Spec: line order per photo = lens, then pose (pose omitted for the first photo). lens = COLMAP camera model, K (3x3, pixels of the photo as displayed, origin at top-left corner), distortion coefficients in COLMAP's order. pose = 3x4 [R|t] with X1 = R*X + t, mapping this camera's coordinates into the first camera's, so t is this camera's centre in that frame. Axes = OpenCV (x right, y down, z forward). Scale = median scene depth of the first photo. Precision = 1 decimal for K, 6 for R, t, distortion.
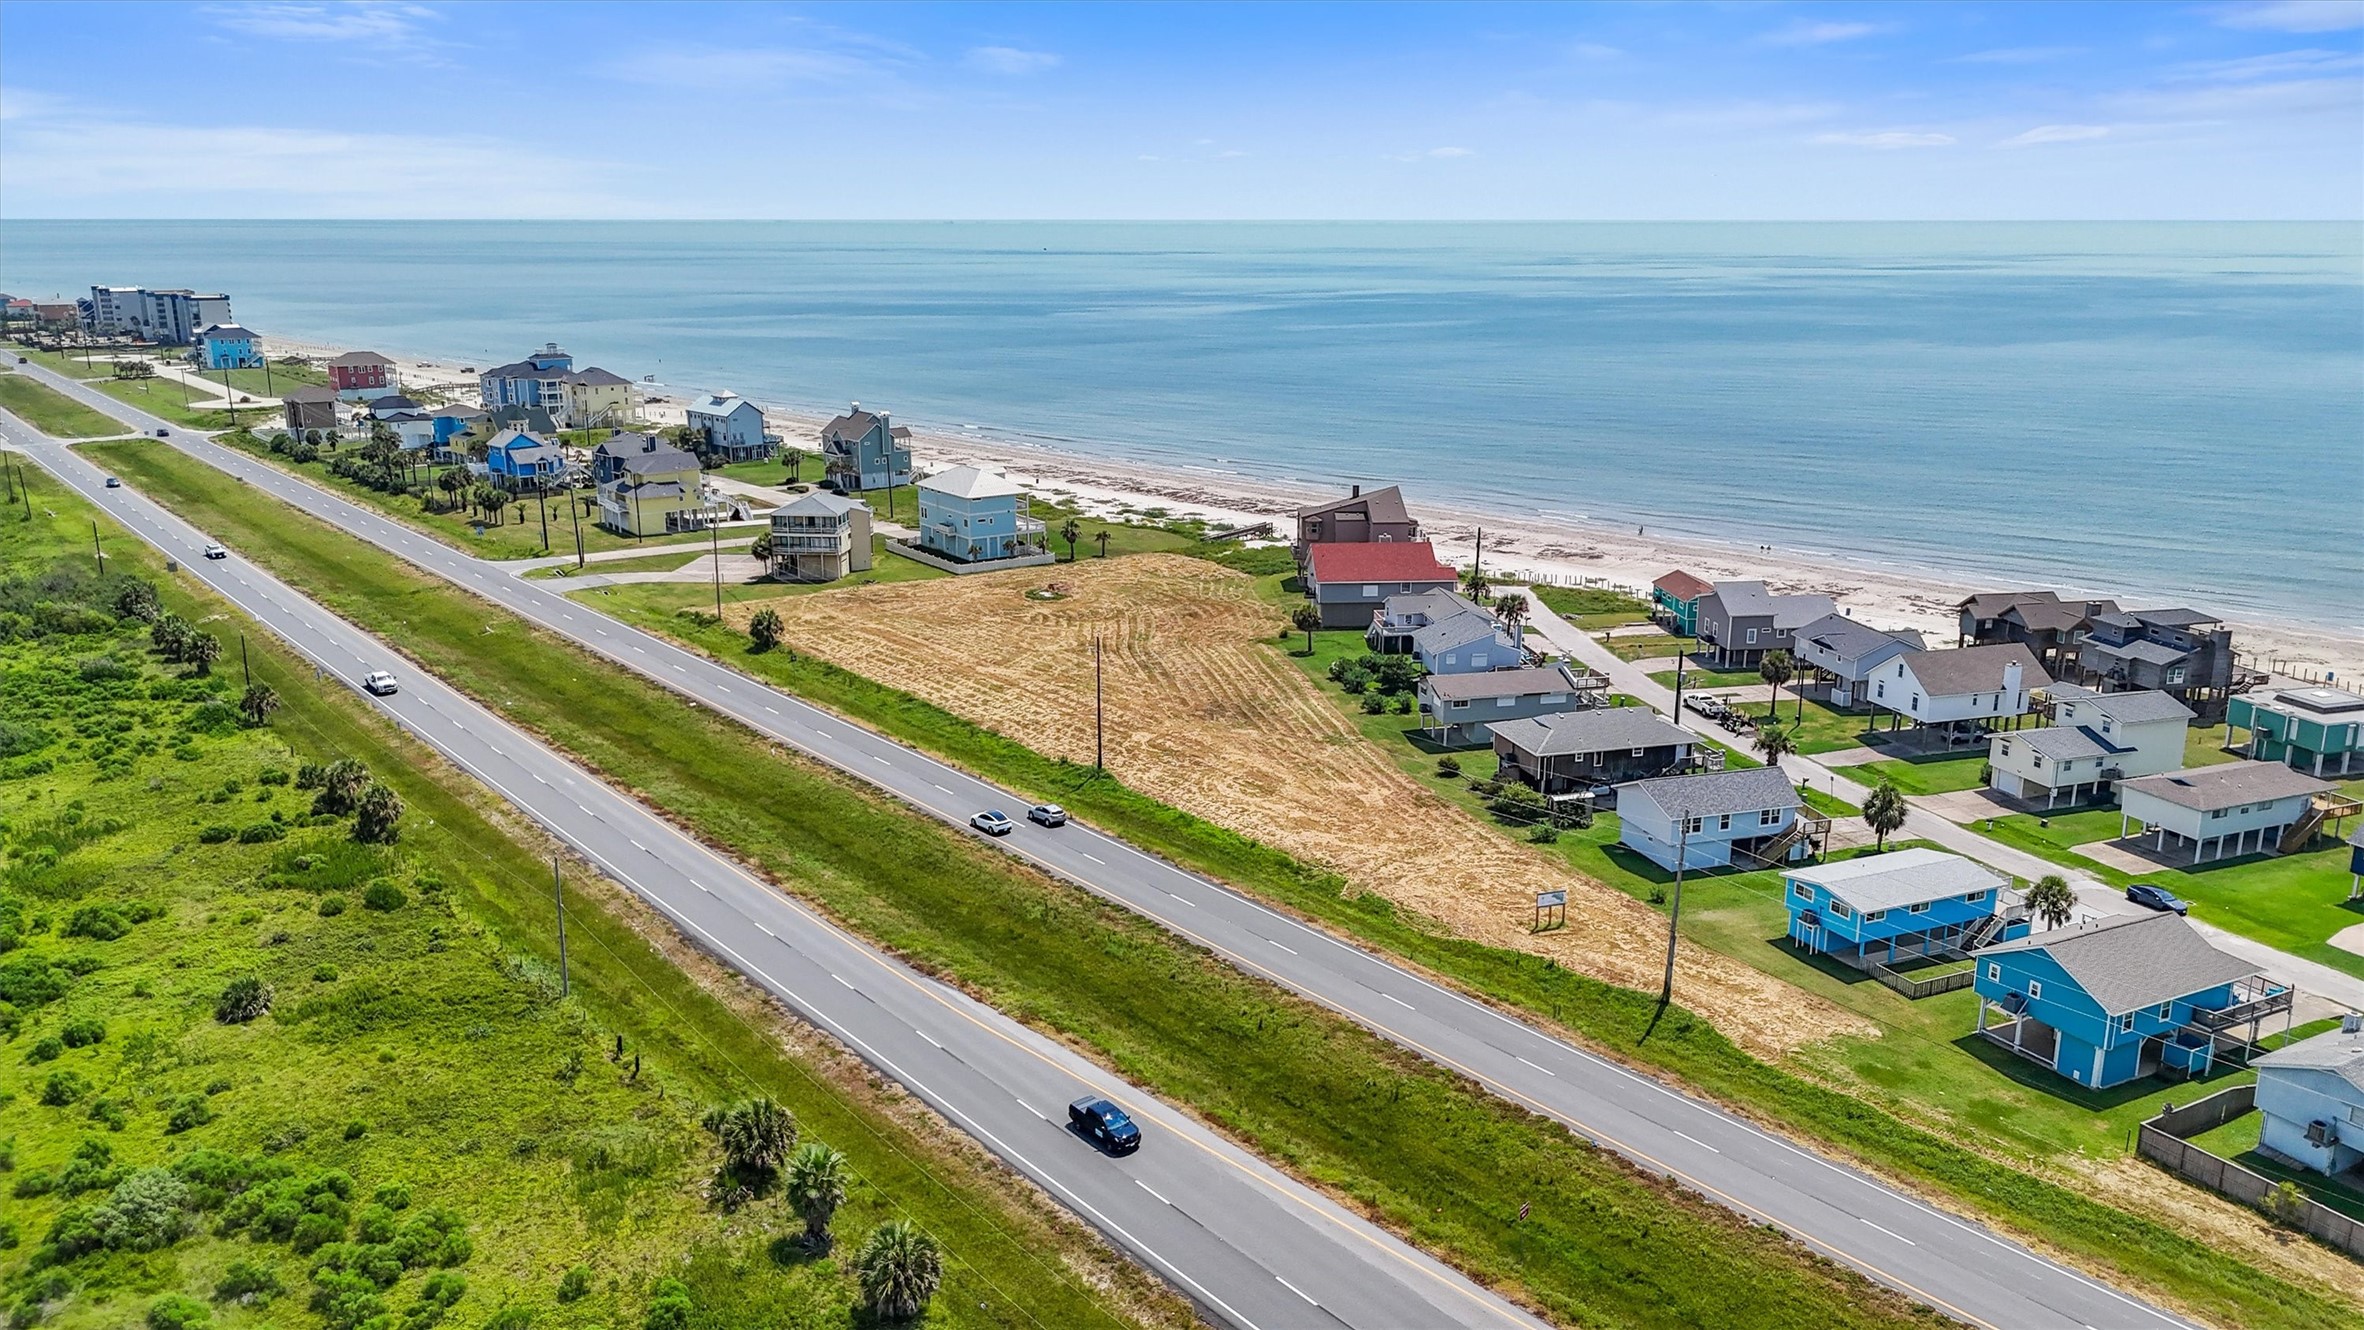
lens RADIAL K [[1747.8, 0, 1182.0], [0, 1747.8, 665.0], [0, 0, 1]] dist [0.068194, -0.064460]
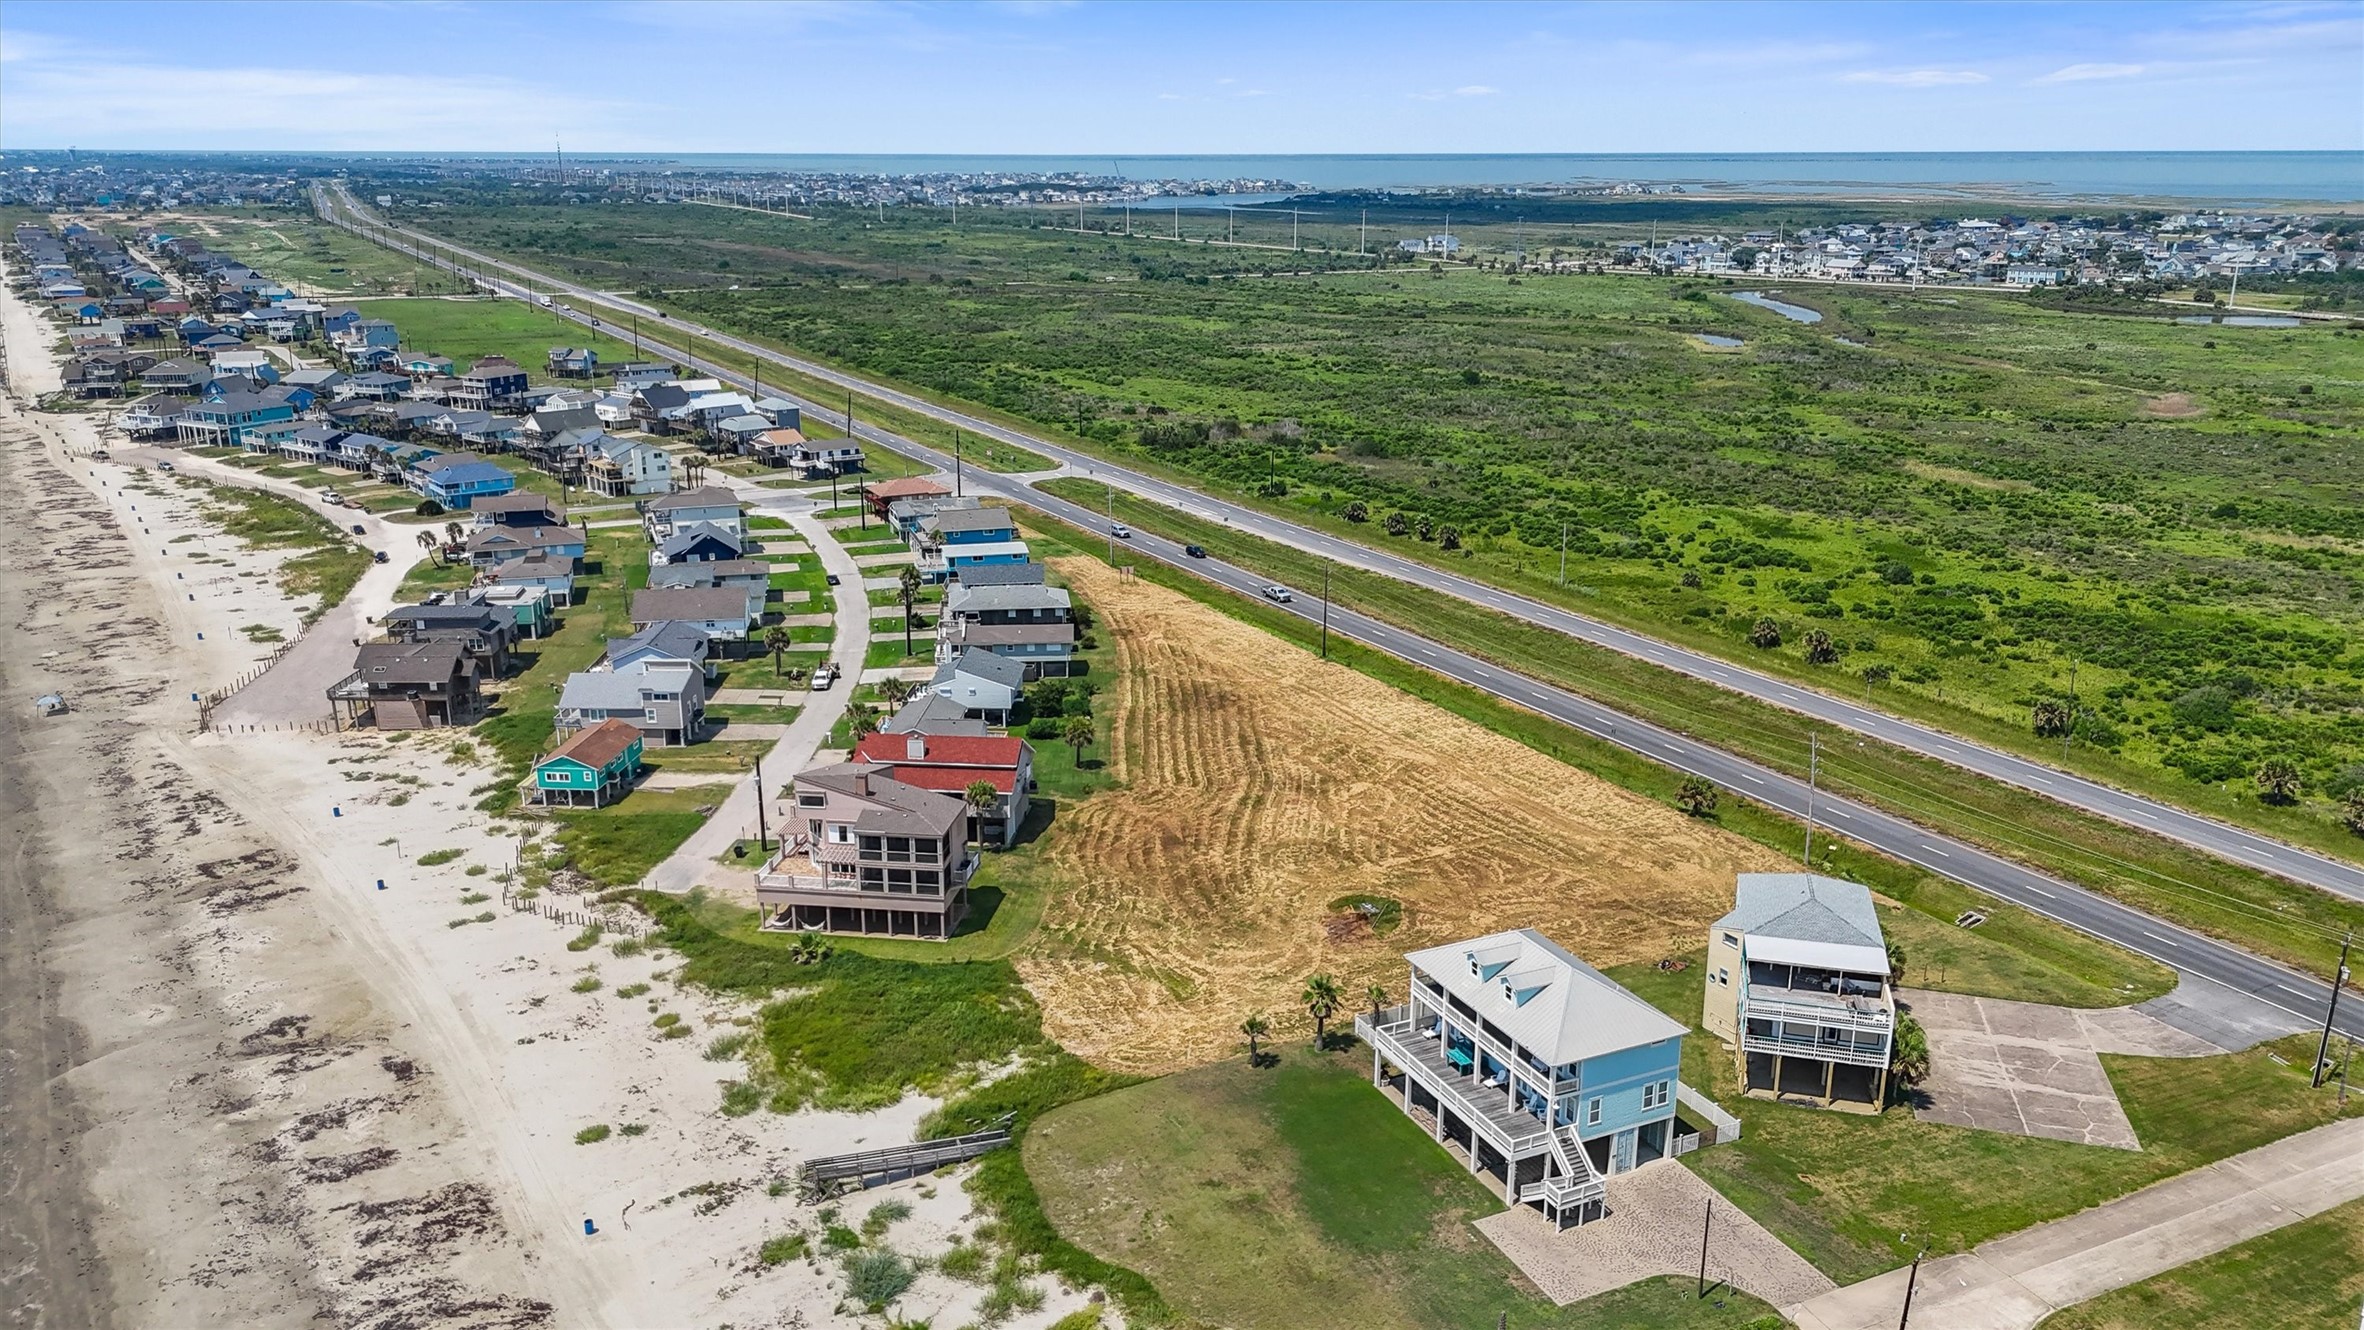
lens RADIAL K [[1747.8, 0, 1182.0], [0, 1747.8, 665.0], [0, 0, 1]] dist [0.068194, -0.064460]
pose [[-0.985809, -0.049747, 0.160329, -0.209558], [0.039393, 0.859857, 0.509013, -0.866906], [-0.163182, 0.508105, -0.845695, 2.887520]]
